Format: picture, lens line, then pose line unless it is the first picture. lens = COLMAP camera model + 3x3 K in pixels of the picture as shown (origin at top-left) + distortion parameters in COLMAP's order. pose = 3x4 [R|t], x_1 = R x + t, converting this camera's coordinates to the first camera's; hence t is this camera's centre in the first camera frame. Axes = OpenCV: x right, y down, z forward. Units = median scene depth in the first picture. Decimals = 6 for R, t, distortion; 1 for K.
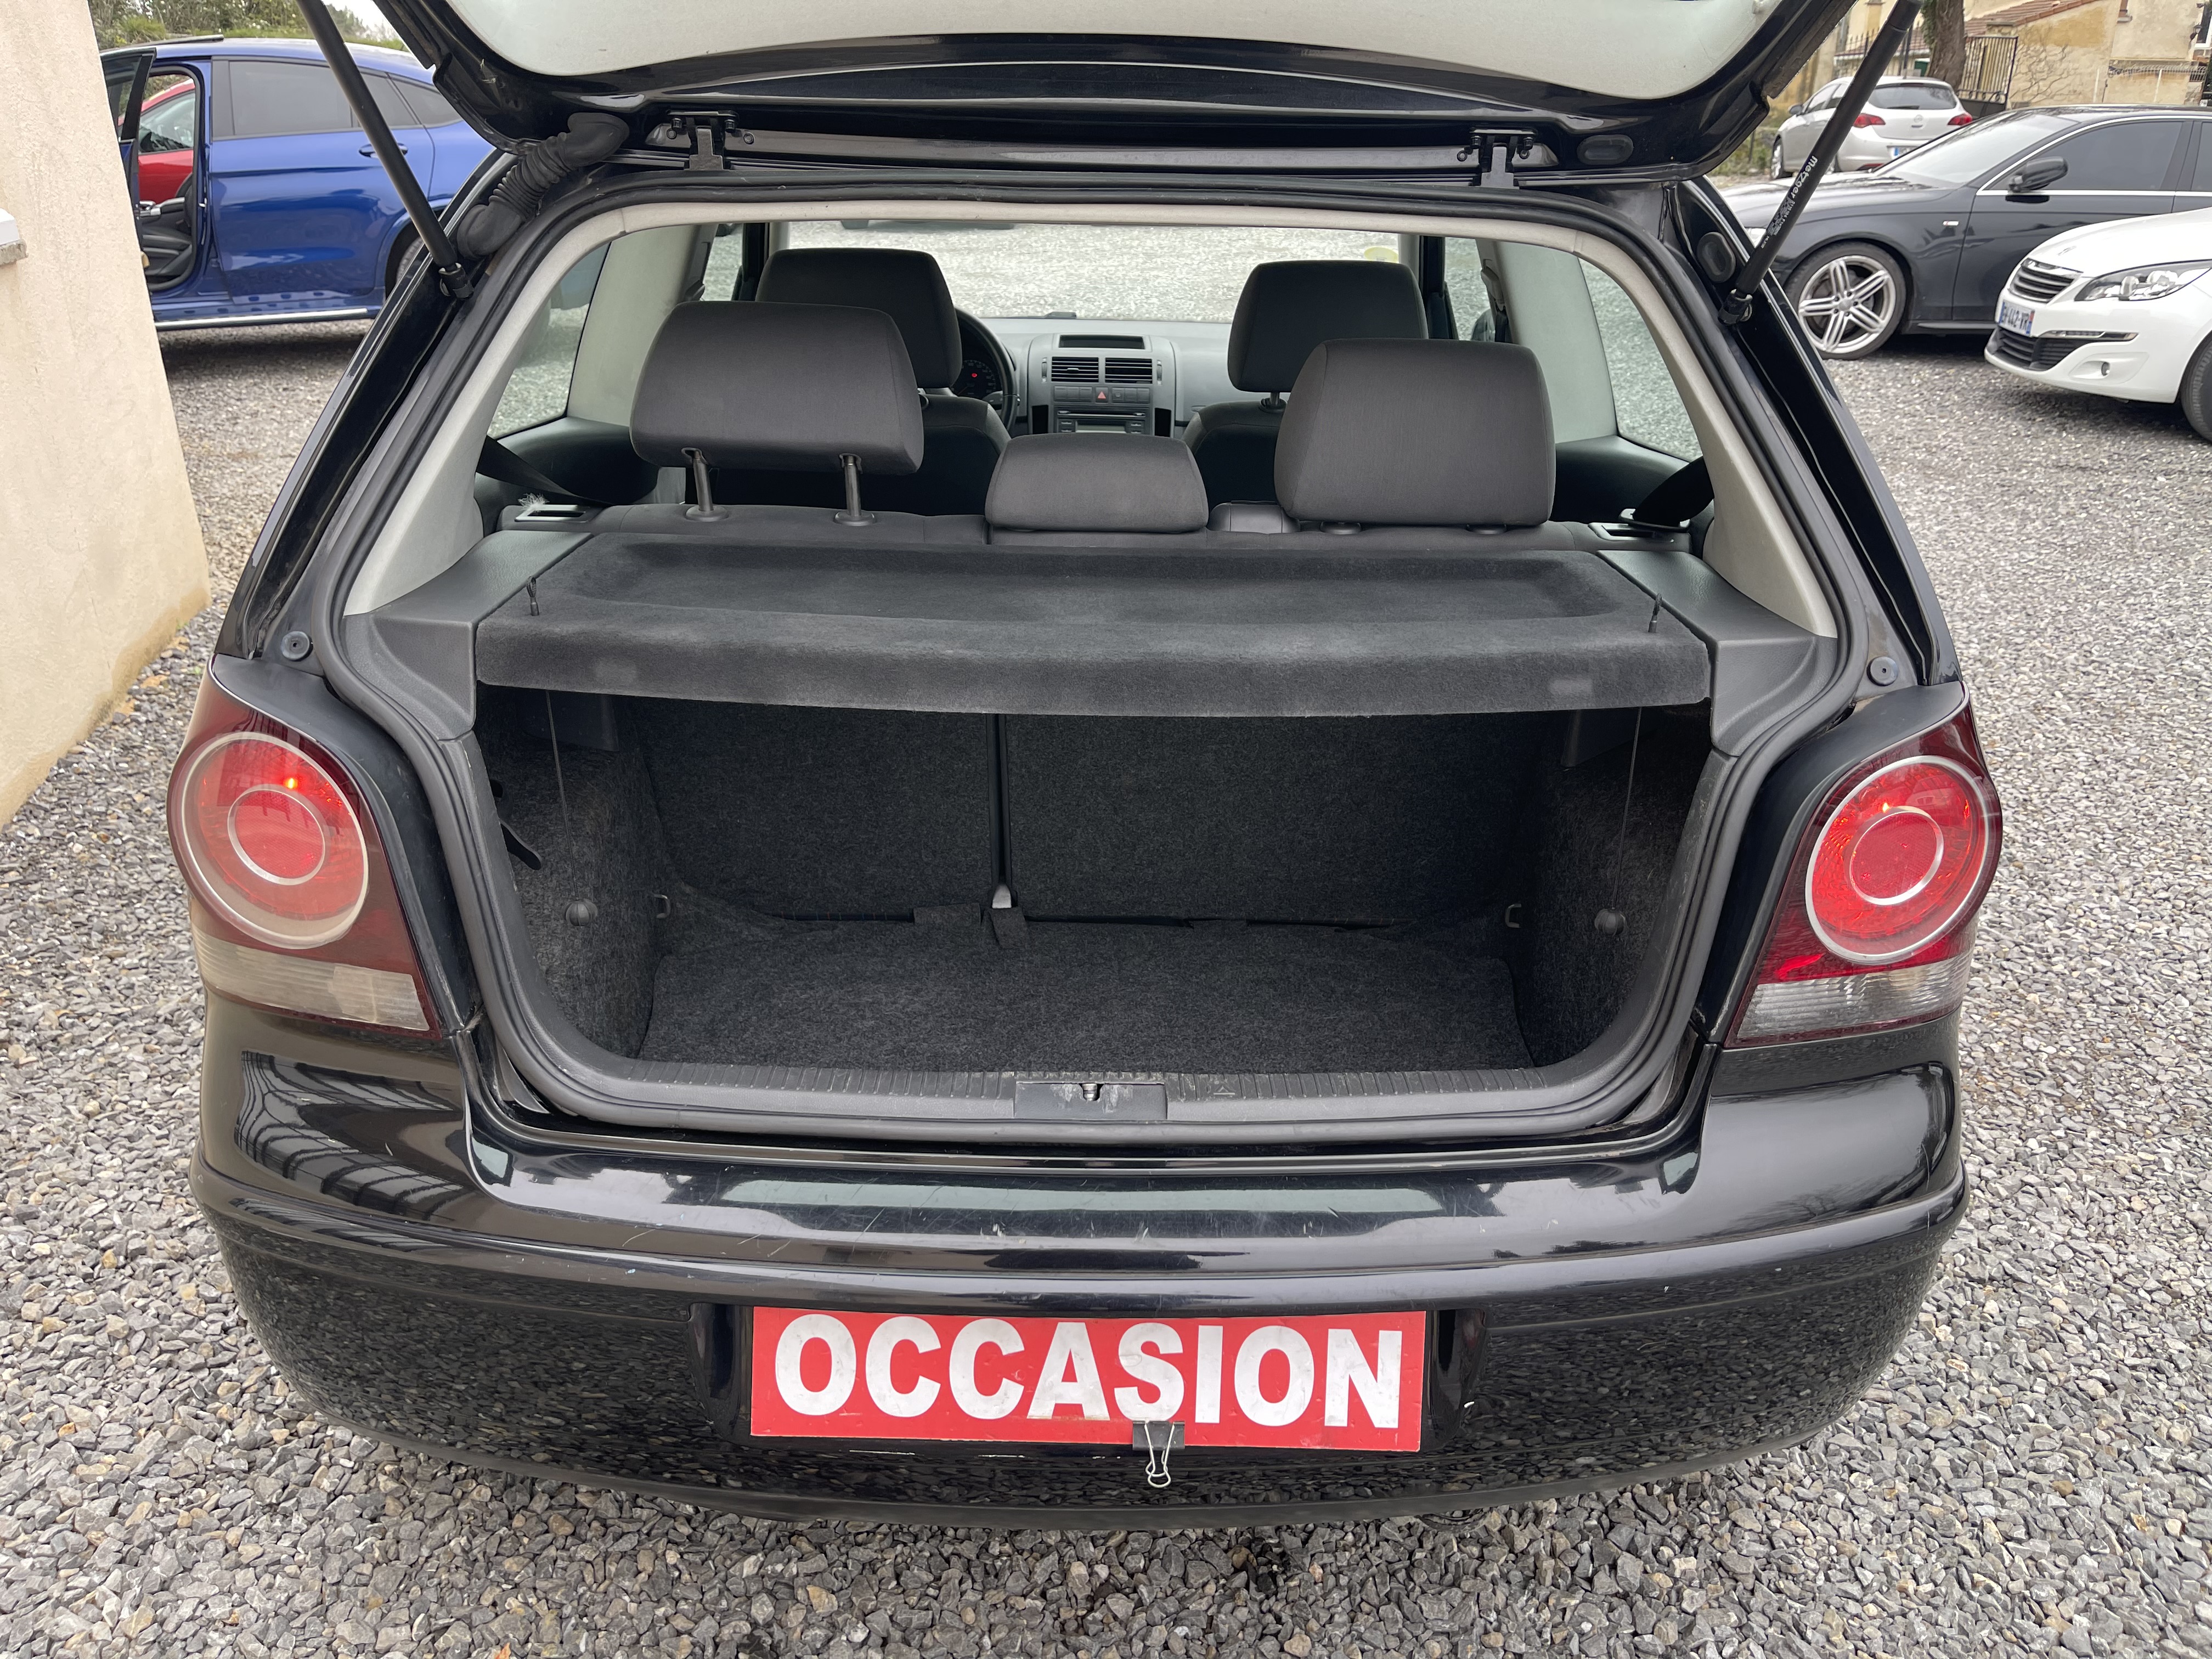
lens RADIAL K [[1618.0, 0, 1157.9], [0, 1618.0, 853.8], [0, 0, 1]] dist [0.030333, -0.069327]
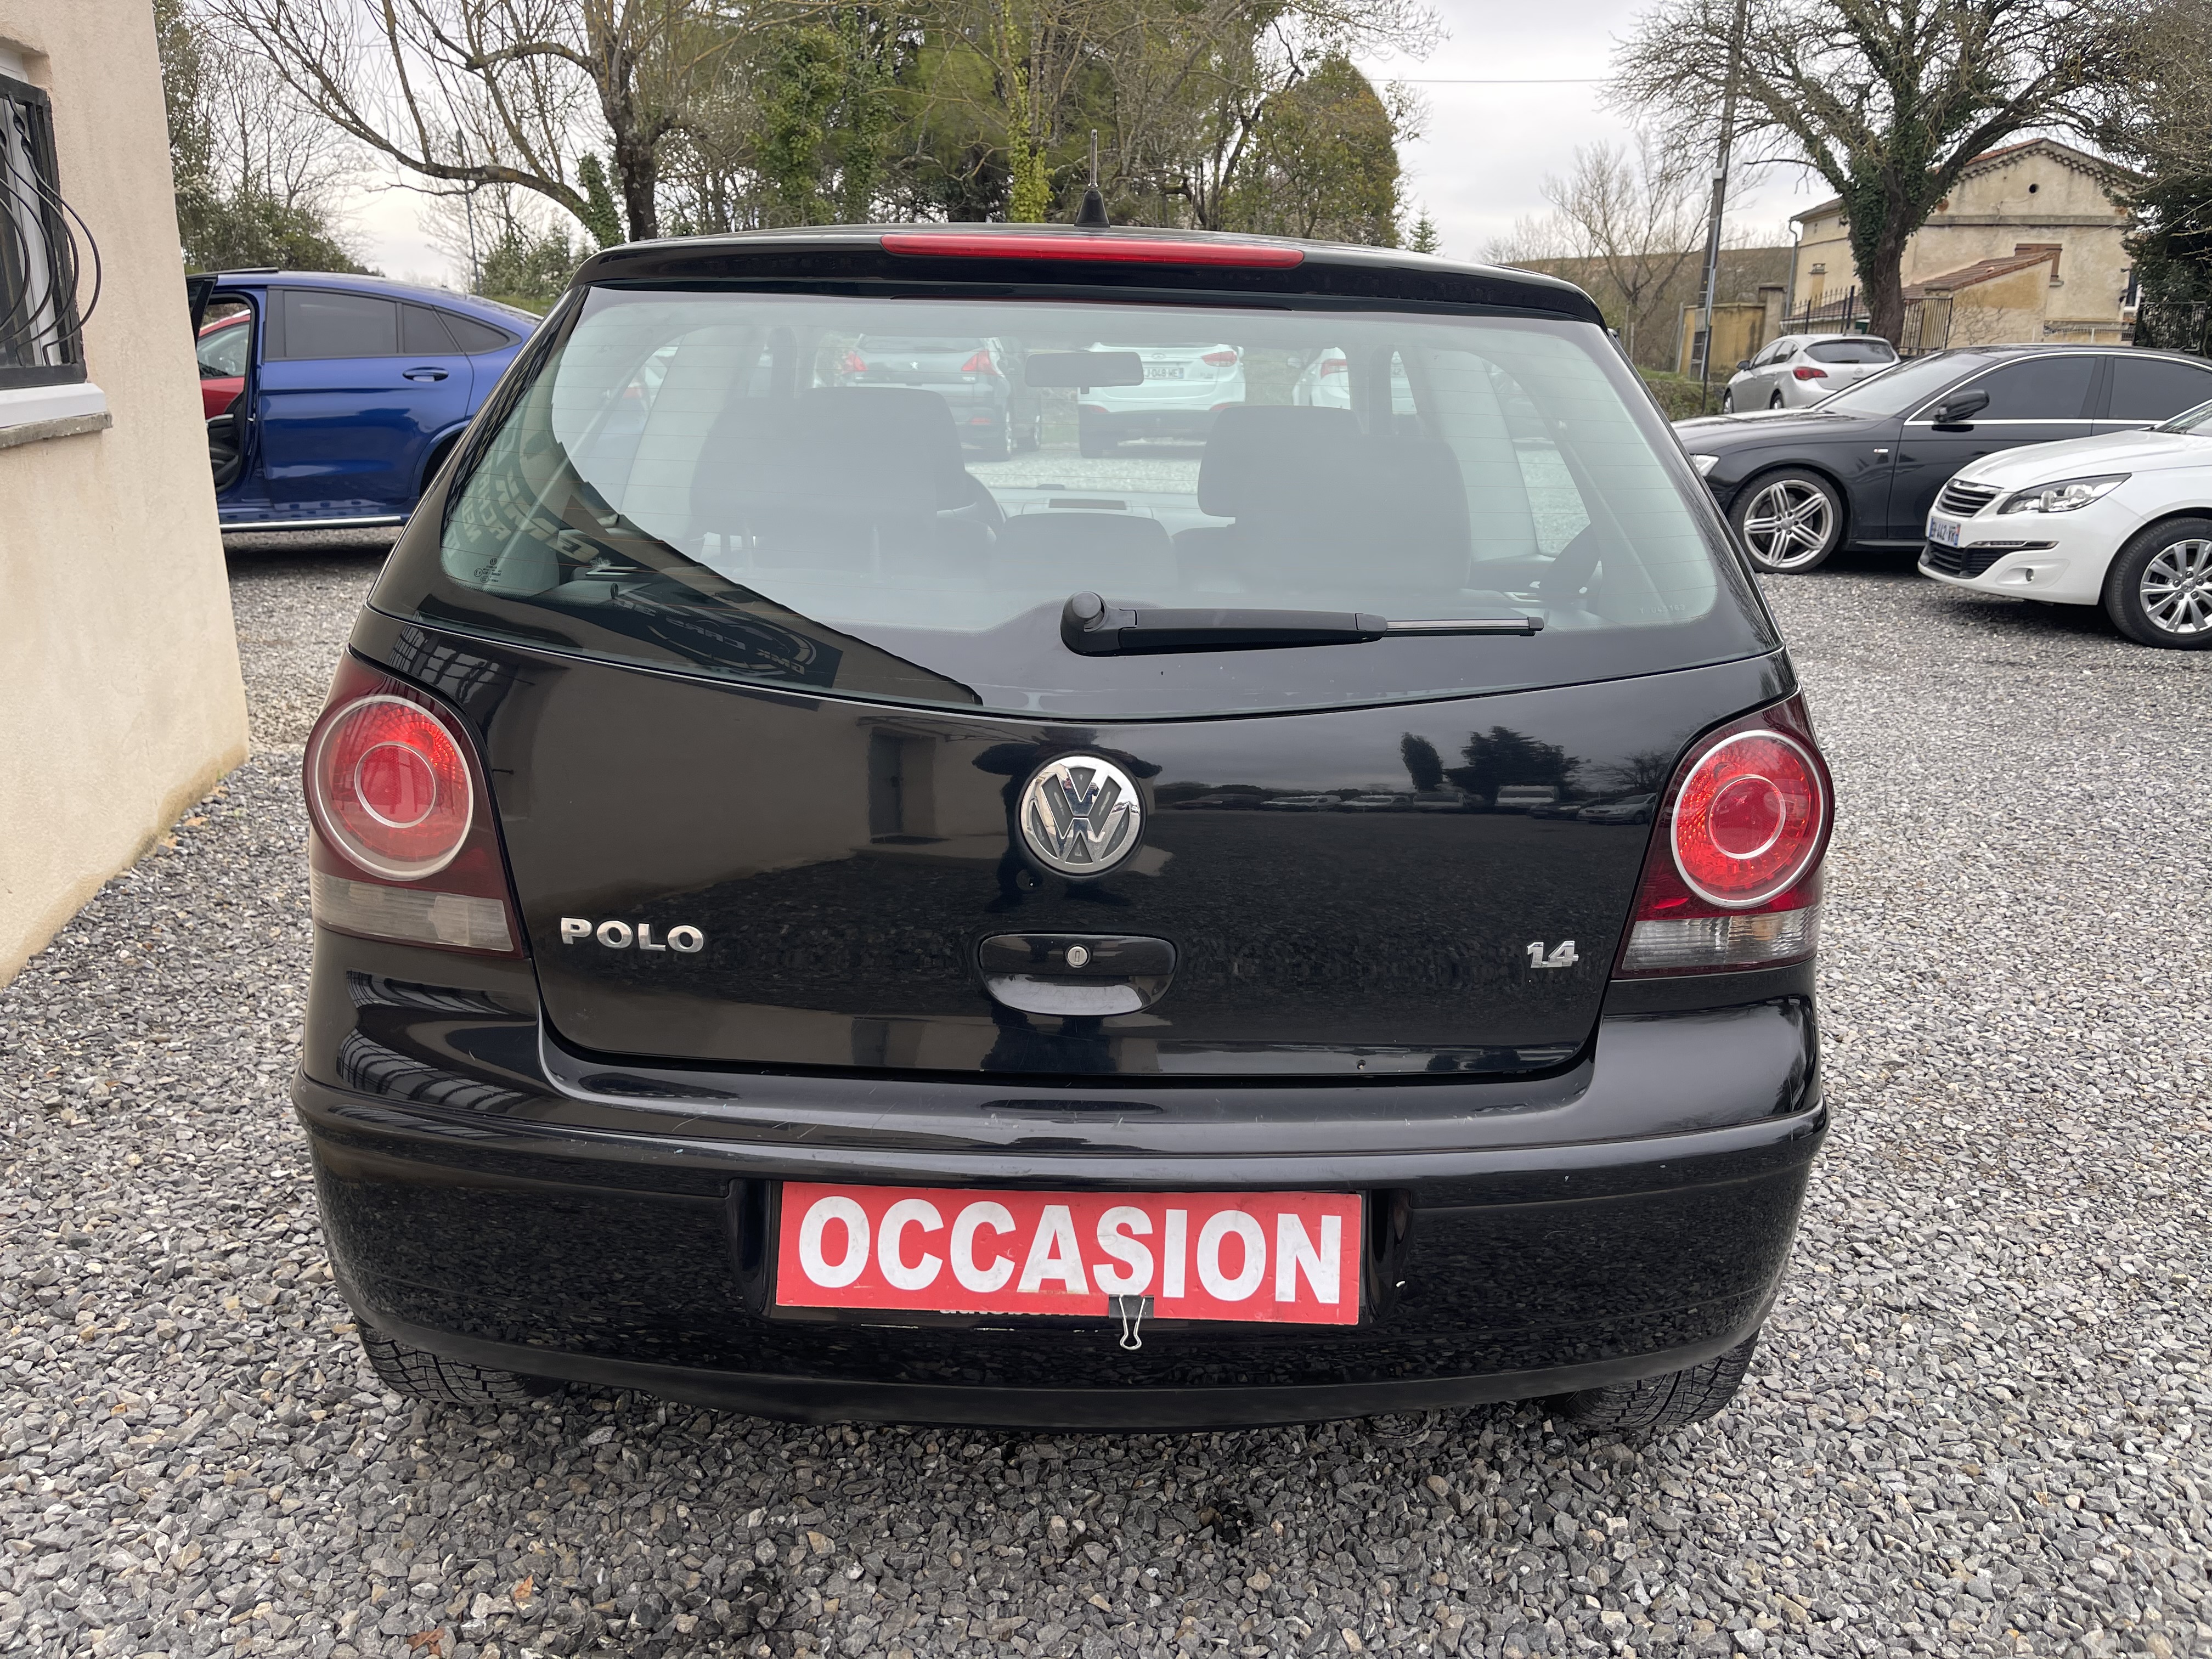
lens RADIAL K [[1618.0, 0, 1150.7], [0, 1618.0, 854.1], [0, 0, 1]] dist [0.030333, -0.069327]
pose [[0.999971, 0.005821, 0.004893, 0.005158], [-0.005083, 0.990259, -0.139146, 0.148165], [-0.005655, 0.139117, 0.990260, -0.135072]]
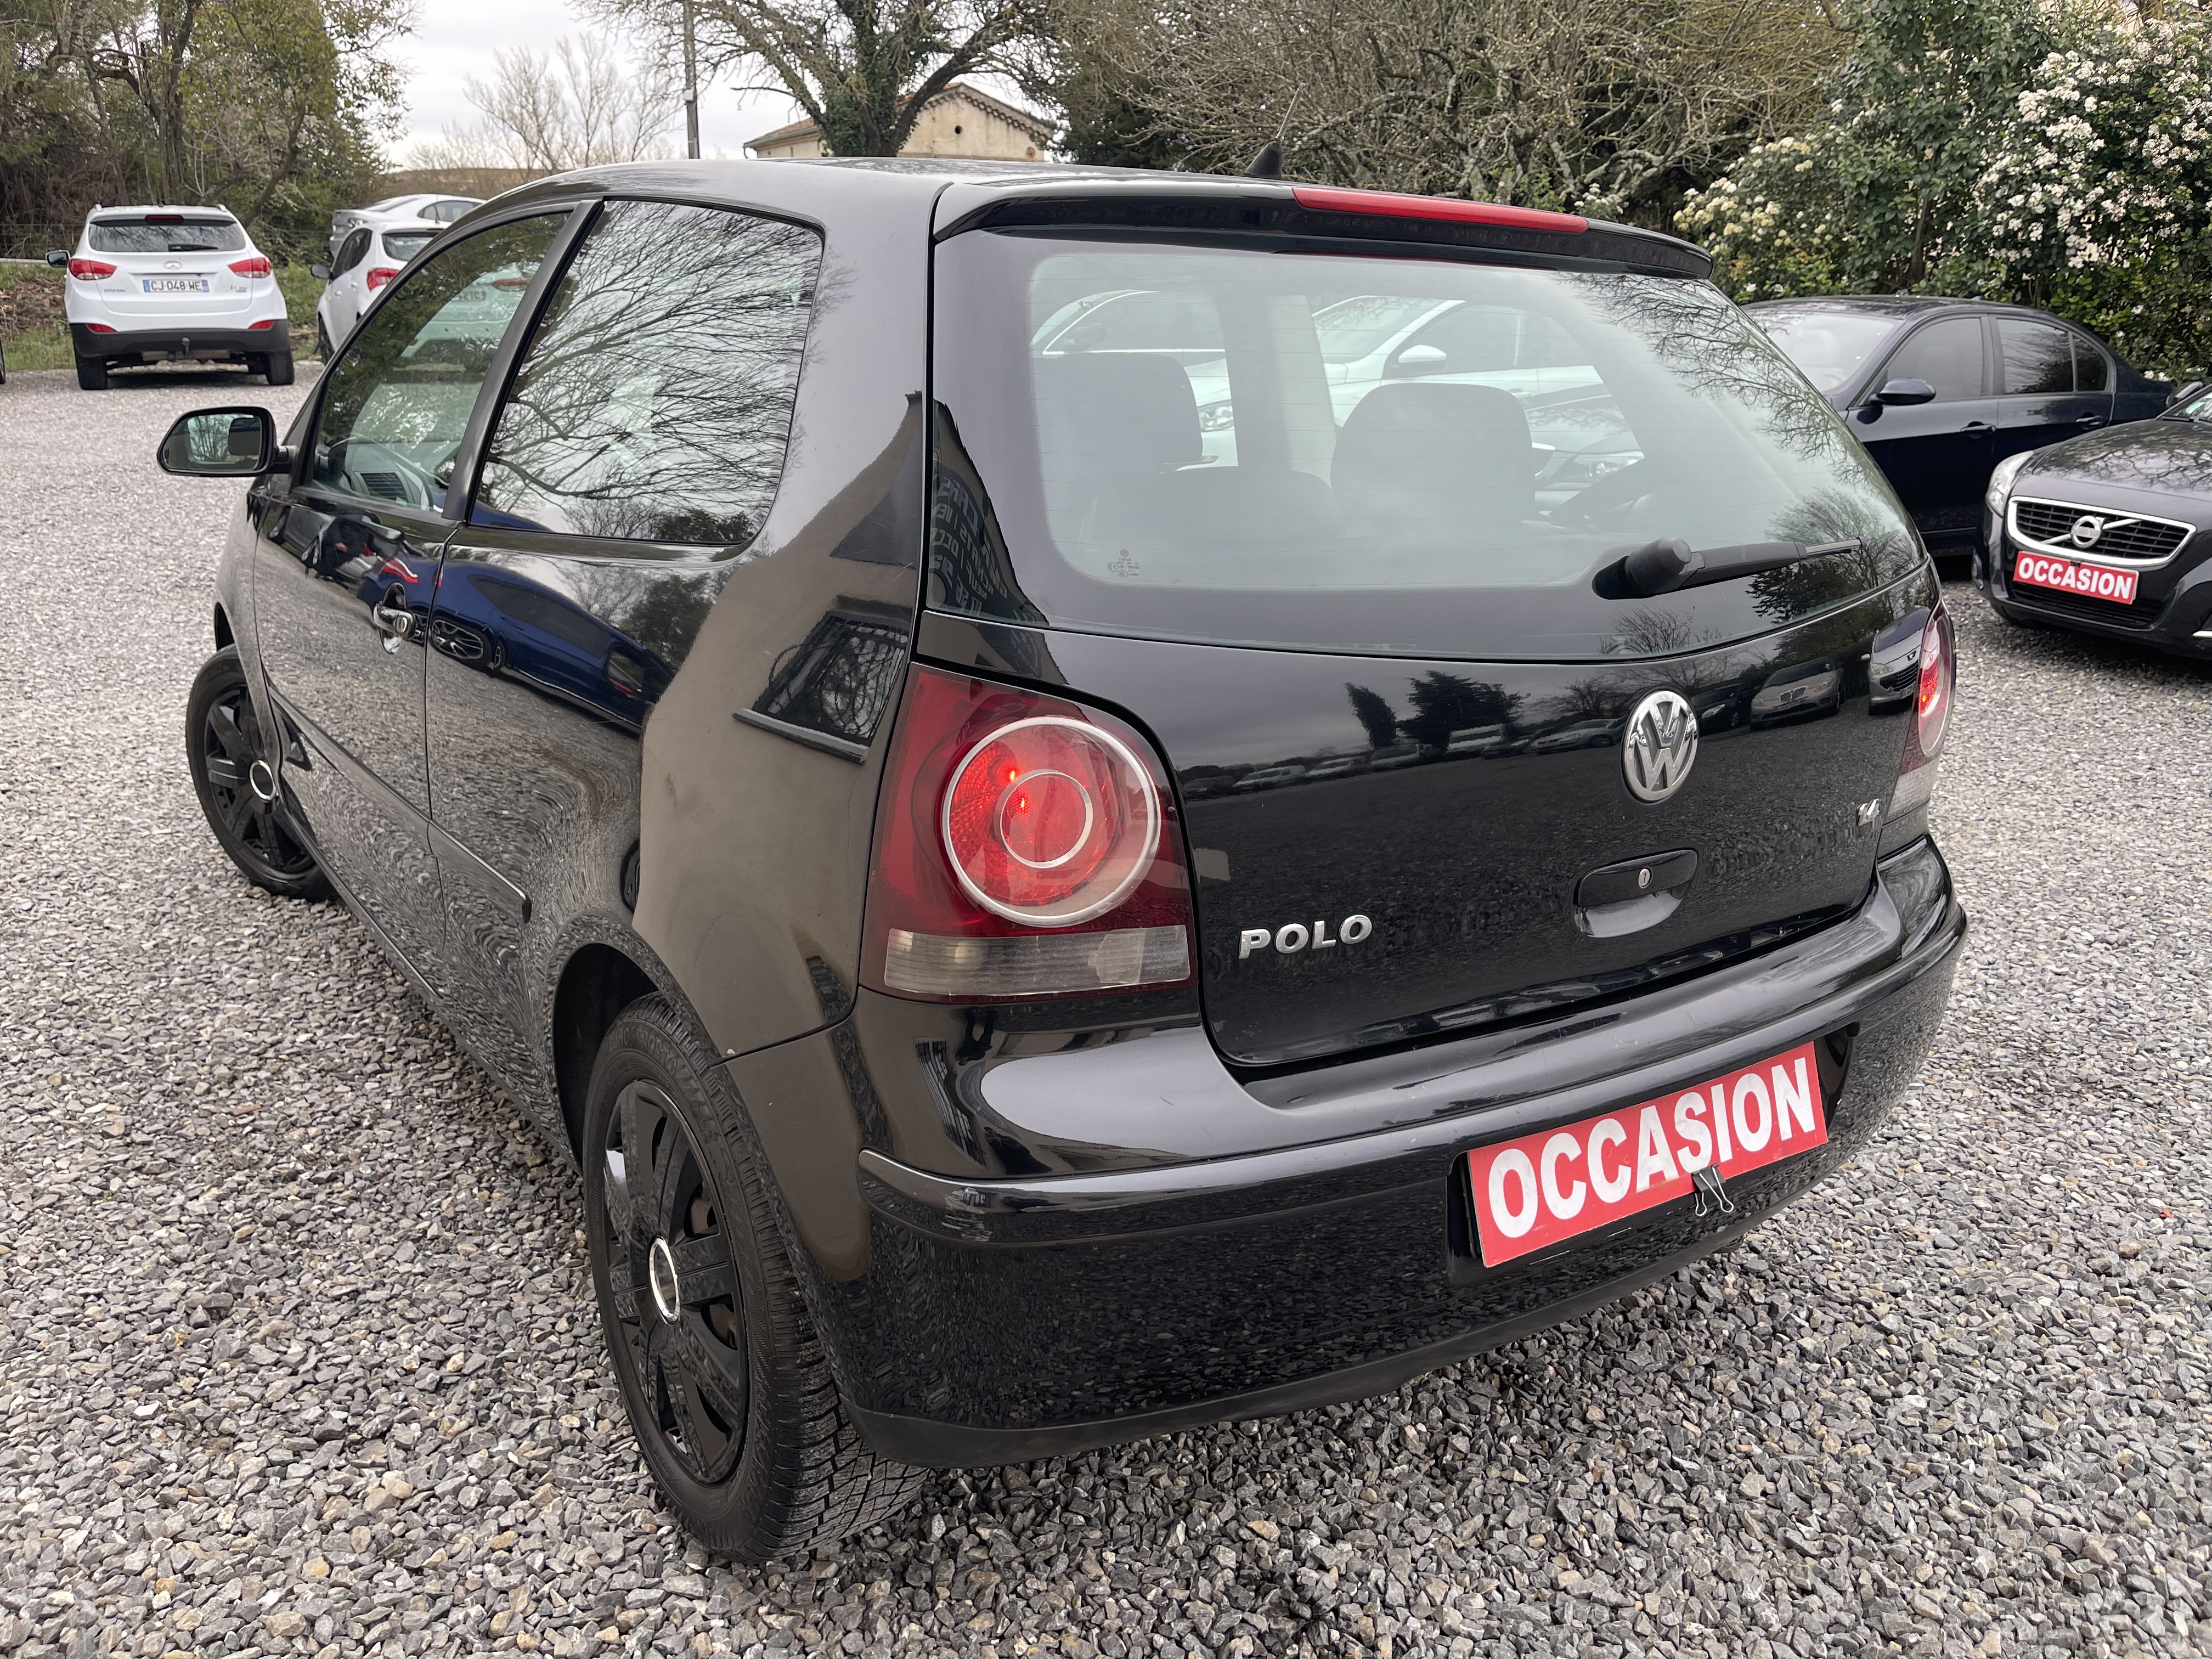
lens RADIAL K [[1618.0, 0, 1085.9], [0, 1618.0, 833.2], [0, 0, 1]] dist [0.030333, -0.069327]
pose [[0.839000, -0.146106, 0.524148, -0.776906], [0.201242, 0.978294, -0.049429, 0.040019], [-0.505549, 0.146952, 0.850191, 0.083692]]
